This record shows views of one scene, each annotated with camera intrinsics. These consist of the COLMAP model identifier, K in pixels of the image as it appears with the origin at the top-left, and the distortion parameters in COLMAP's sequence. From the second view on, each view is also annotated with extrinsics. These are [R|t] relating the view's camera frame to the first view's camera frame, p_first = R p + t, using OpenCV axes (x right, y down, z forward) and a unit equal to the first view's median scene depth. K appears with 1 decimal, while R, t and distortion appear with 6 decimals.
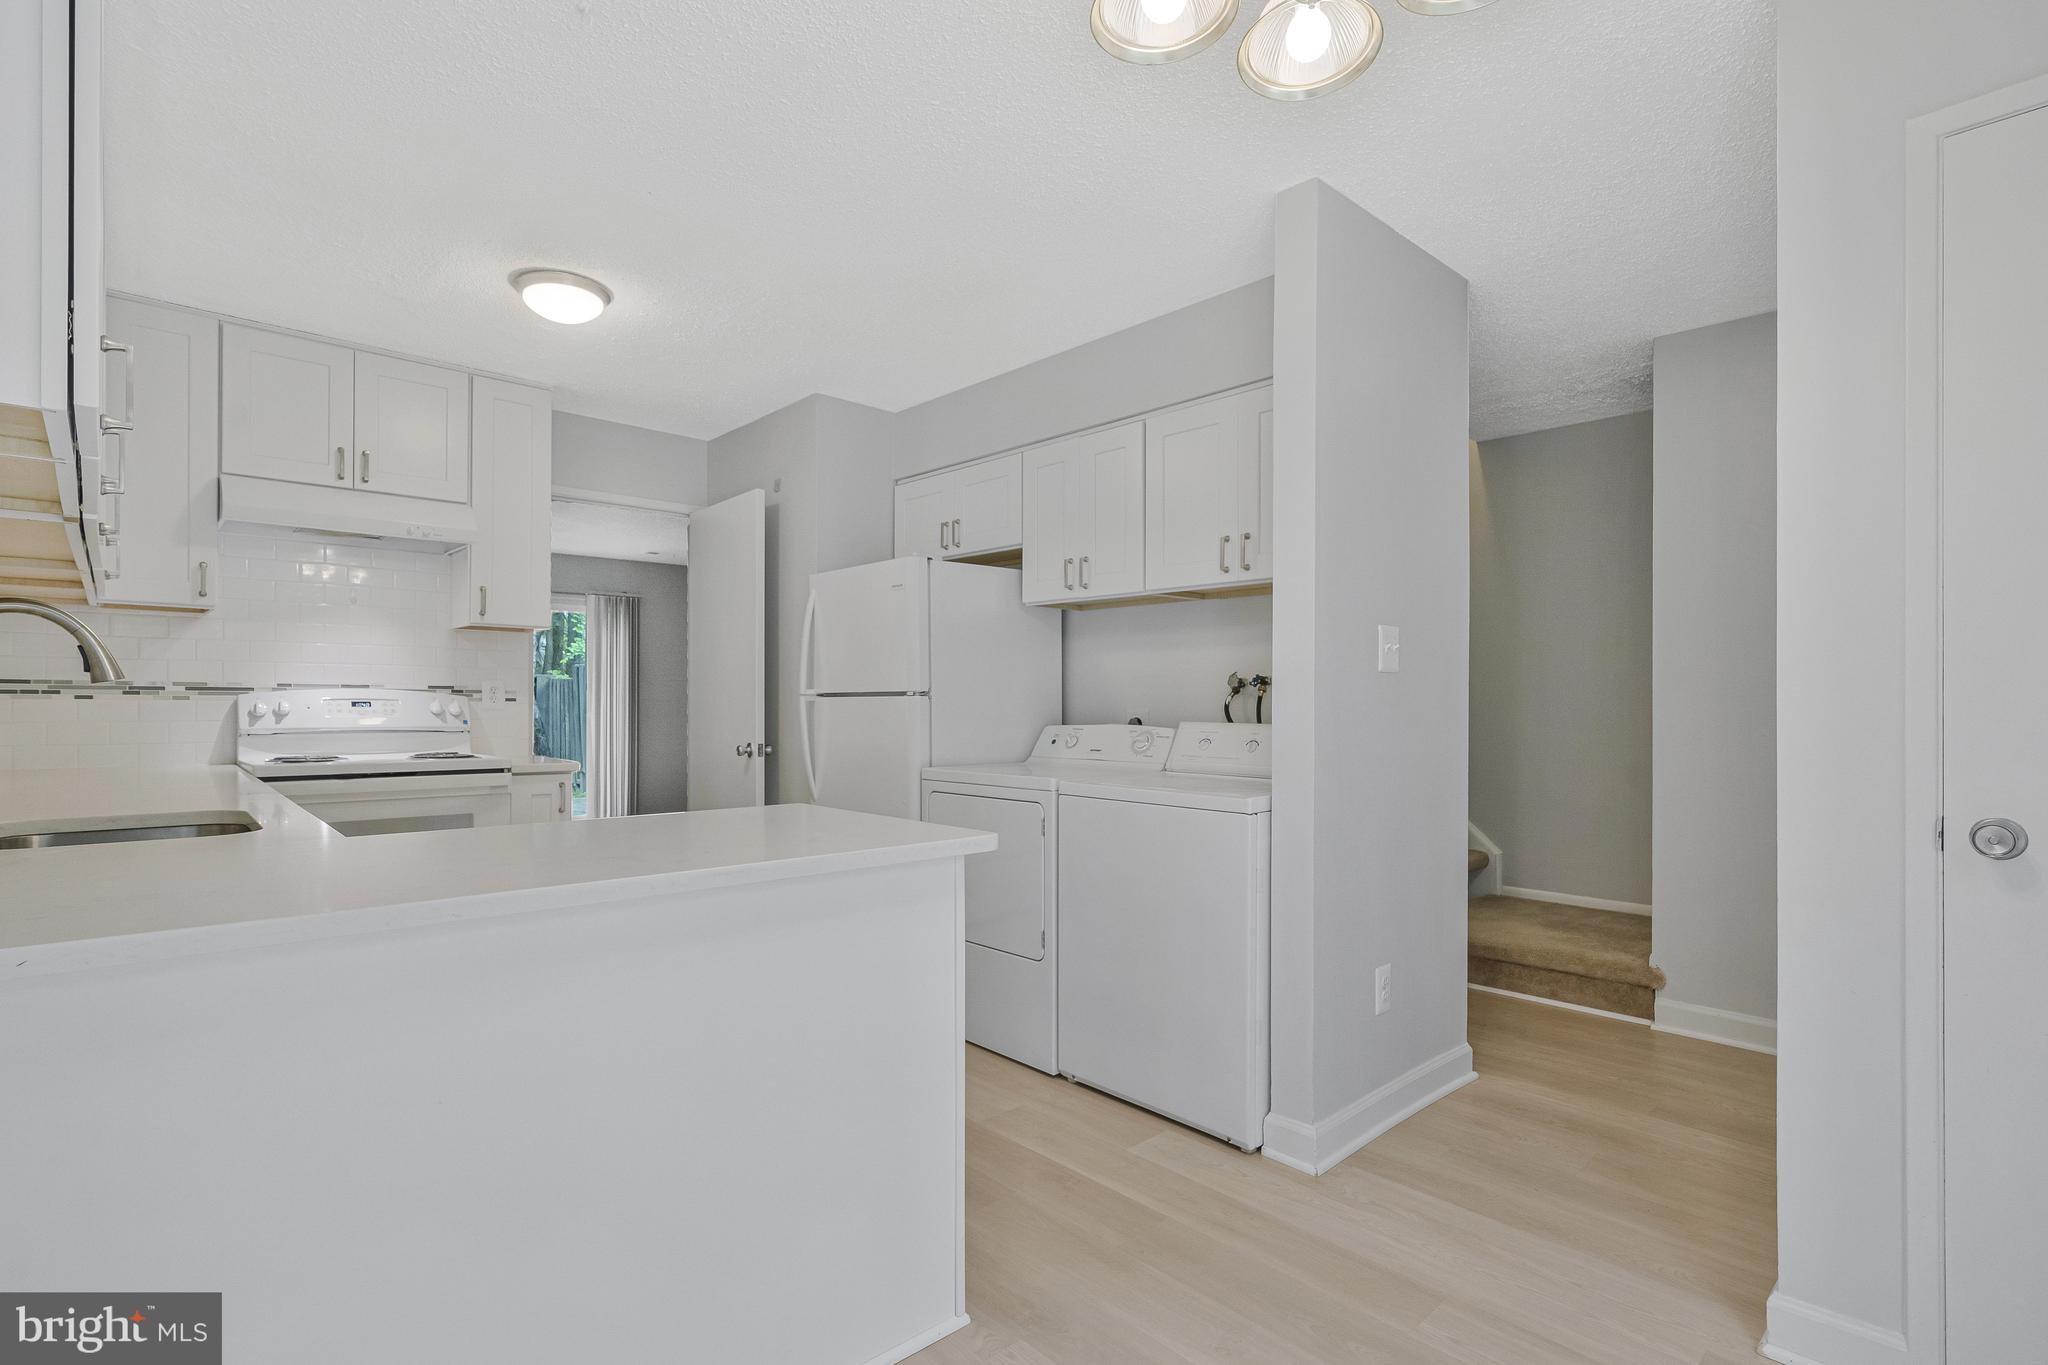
lens RADIAL K [[992.2, 0, 1018.7], [0, 992.2, 698.2], [0, 0, 1]] dist [-0.000762, -0.000070]
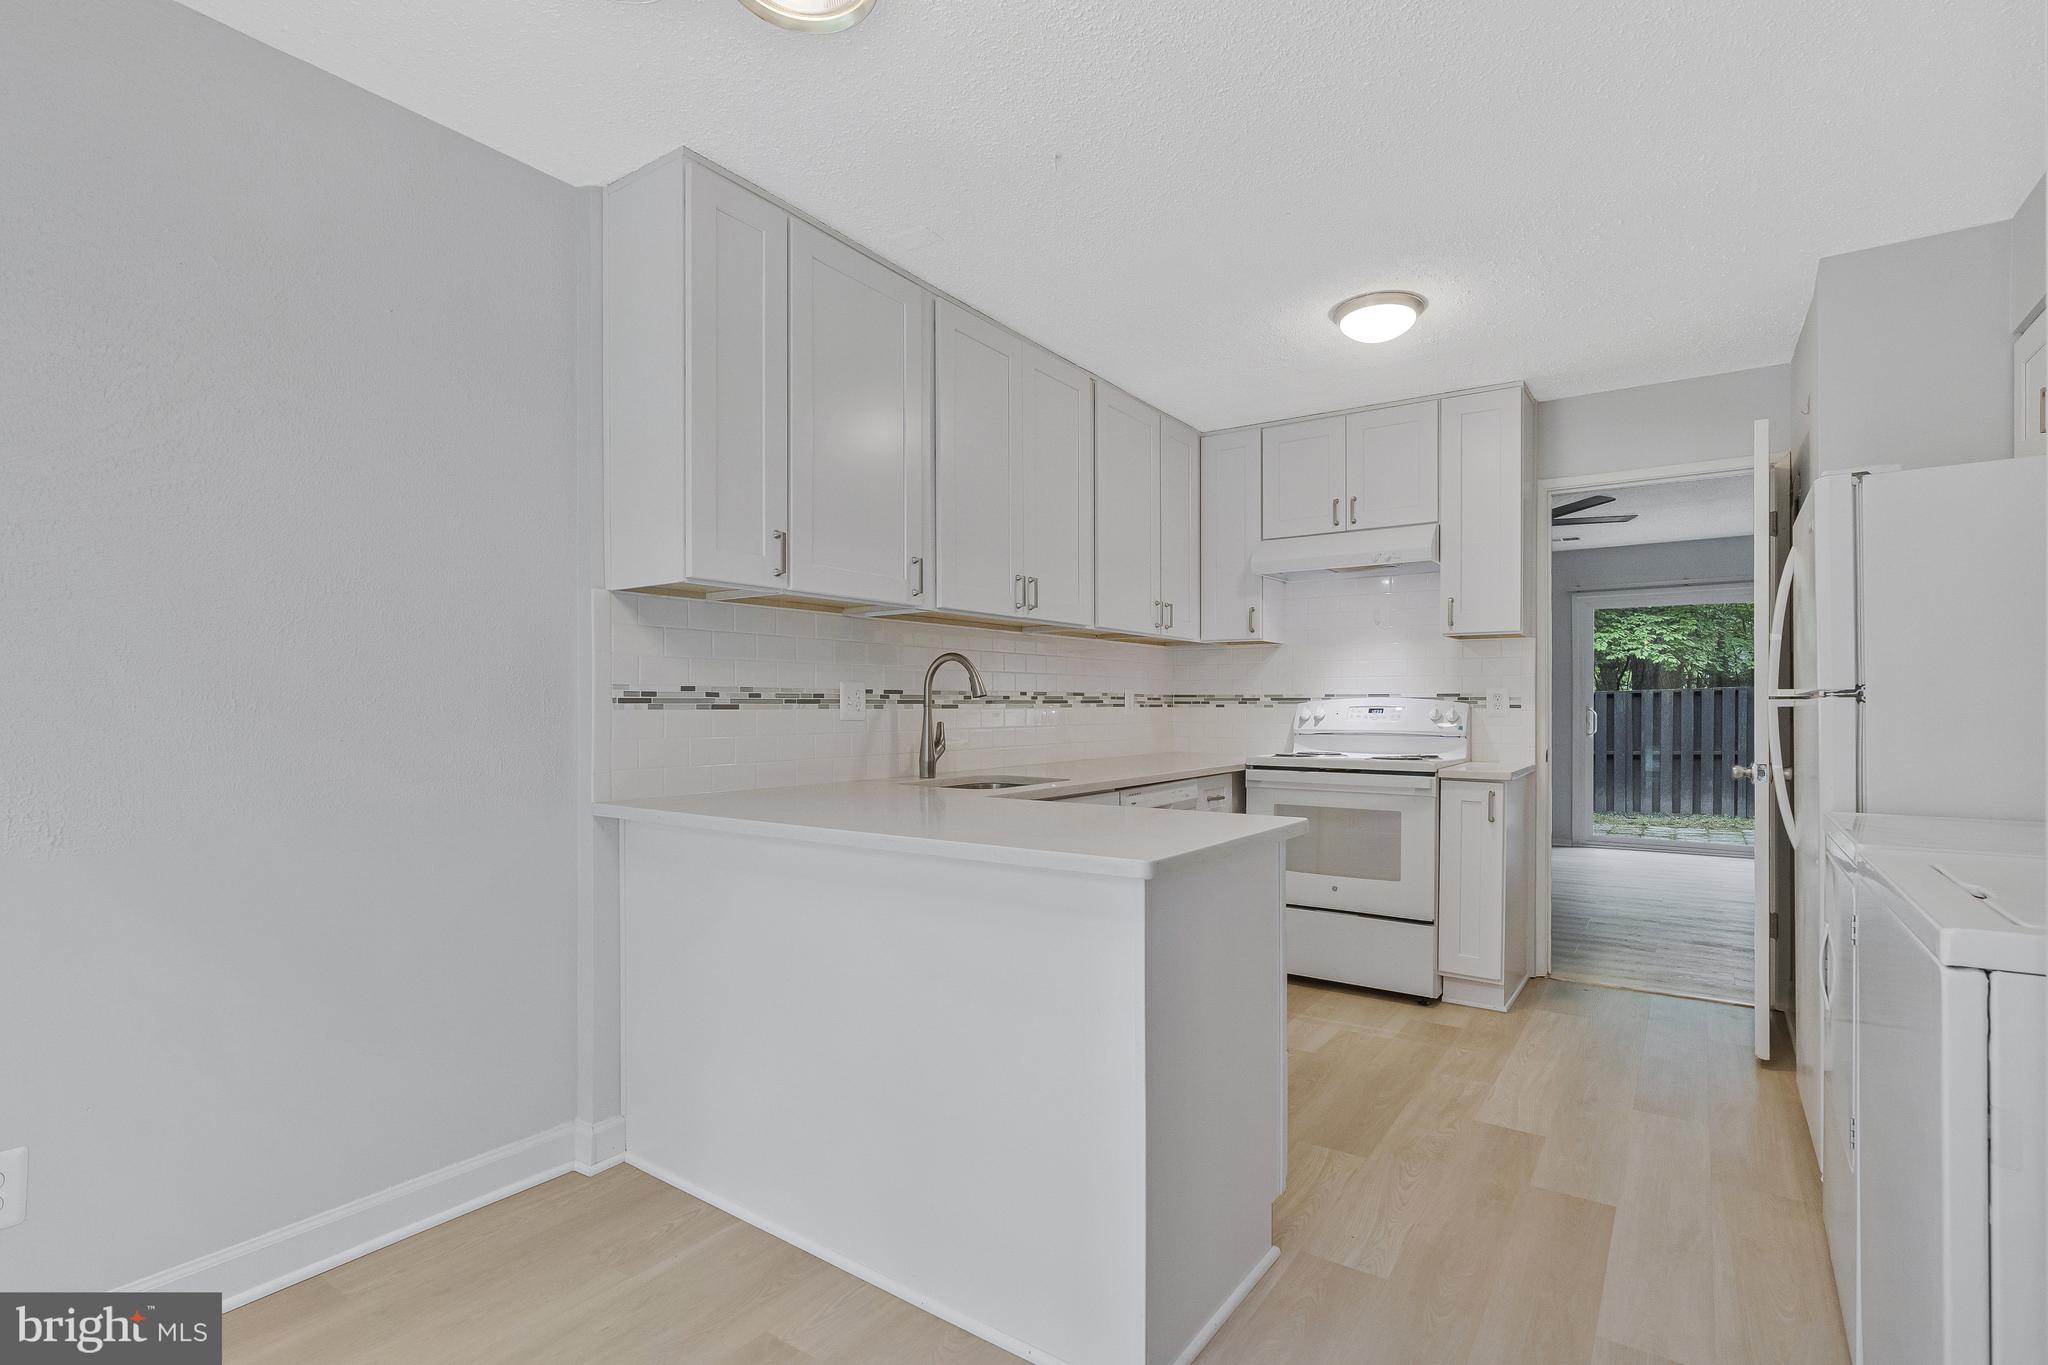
lens RADIAL K [[966.6, 0, 1014.1], [0, 966.6, 711.9], [0, 0, 1]] dist [-0.000141, 0.000726]
pose [[0.212179, 0.000932, -0.977230, 0.377079], [0.003239, 0.999993, 0.001657, 0.004237], [0.977226, -0.003517, 0.212174, 0.352509]]
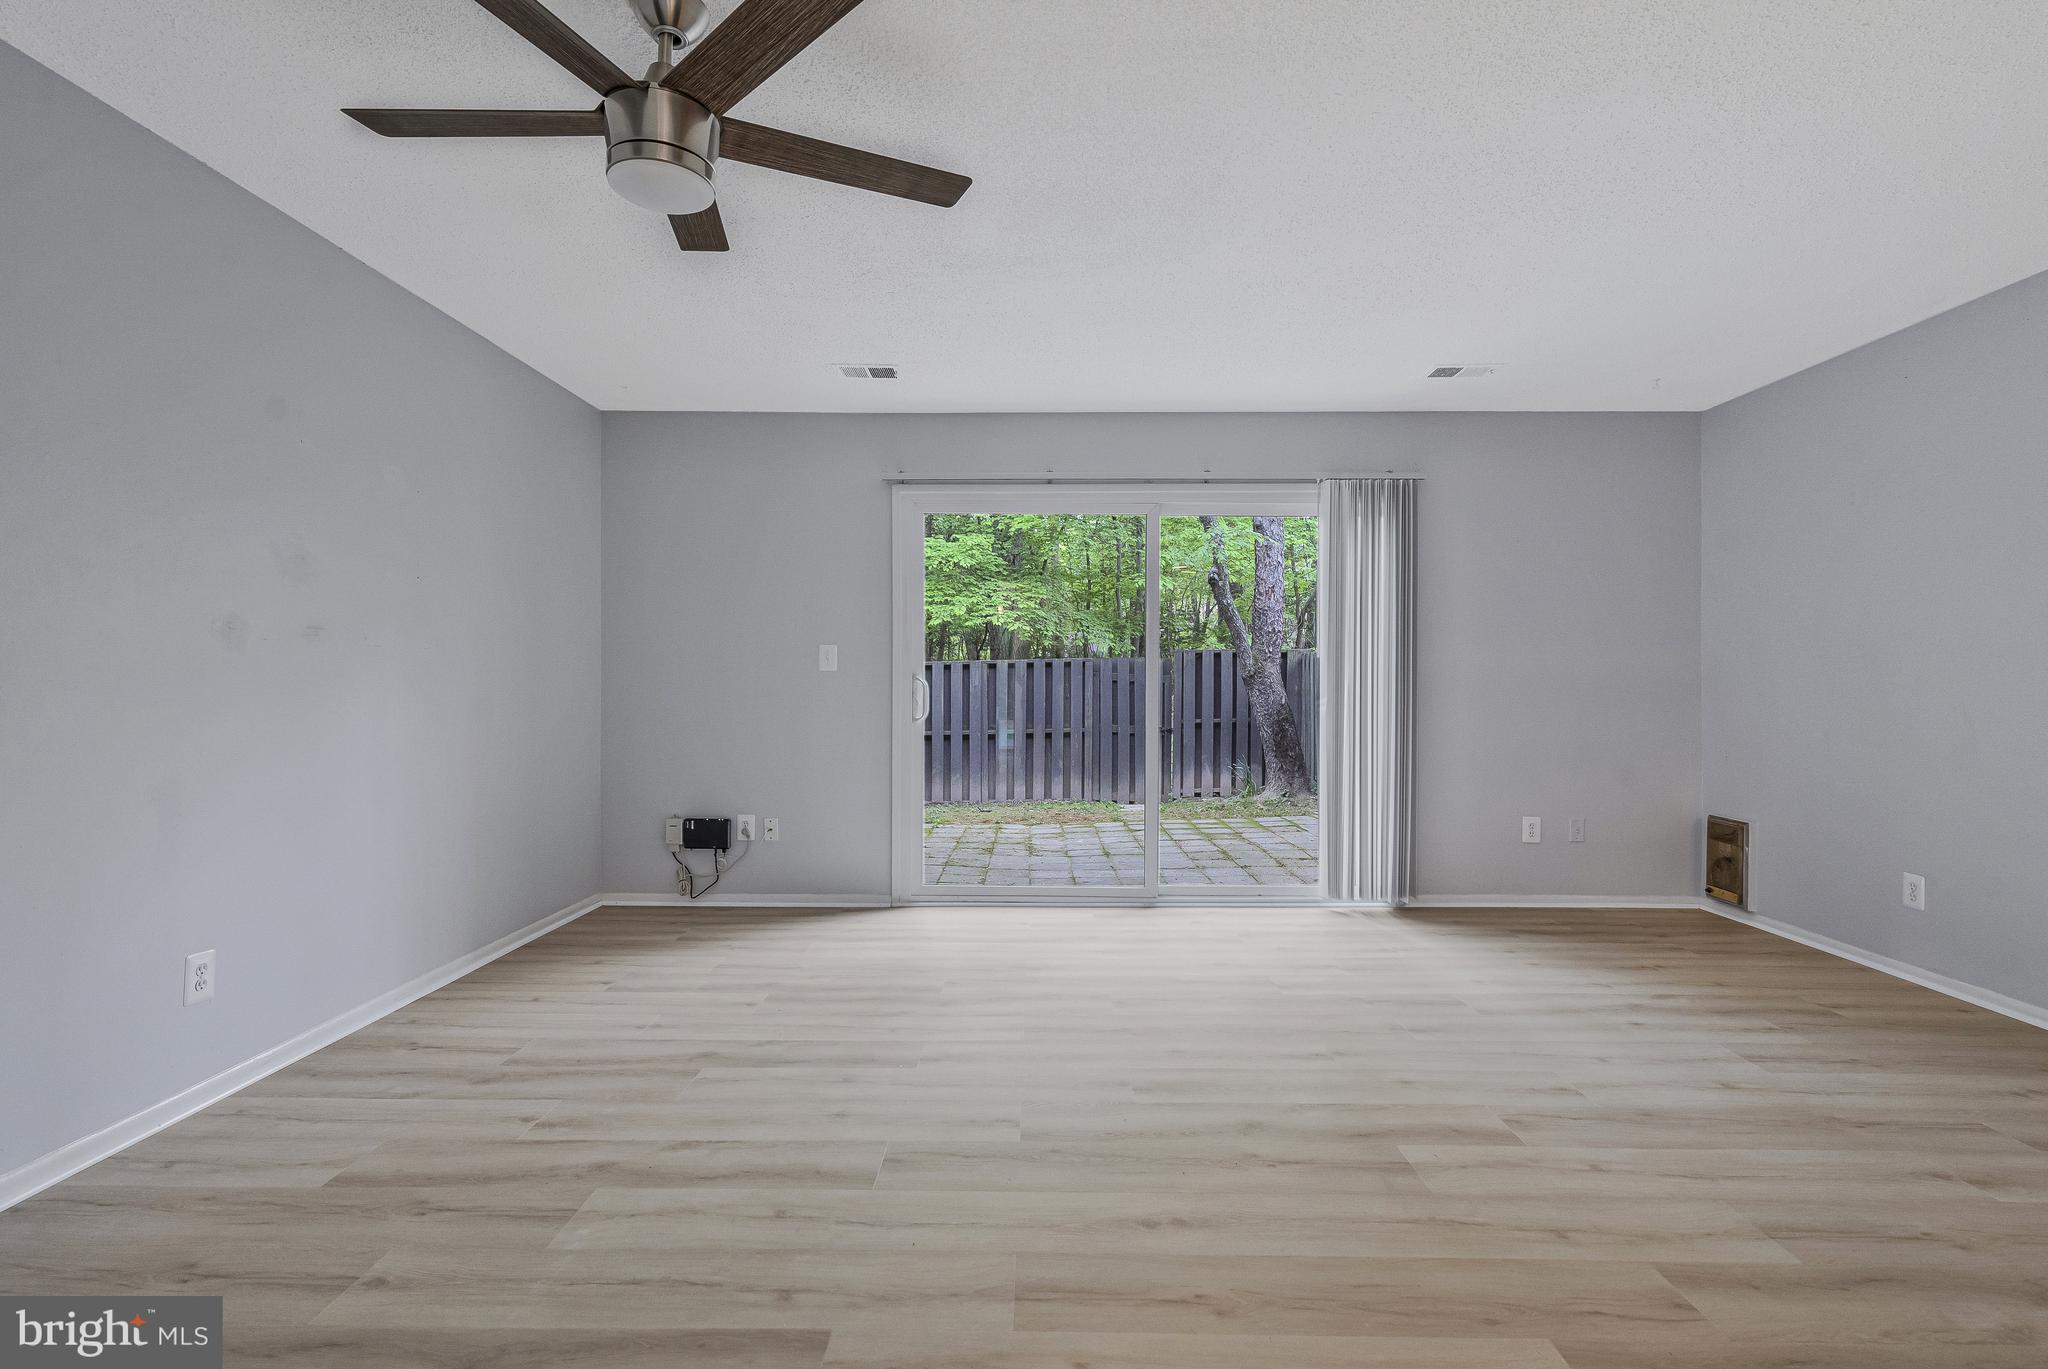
lens RADIAL K [[965.7, 0, 1034.7], [0, 965.7, 679.8], [0, 0, 1]] dist [-0.000766, 0.000291]
pose [[0.734315, -0.003398, -0.678801, -0.458775], [0.000452, 0.999990, -0.004516, 0.016752], [0.678809, 0.003009, 0.734309, 1.216103]]
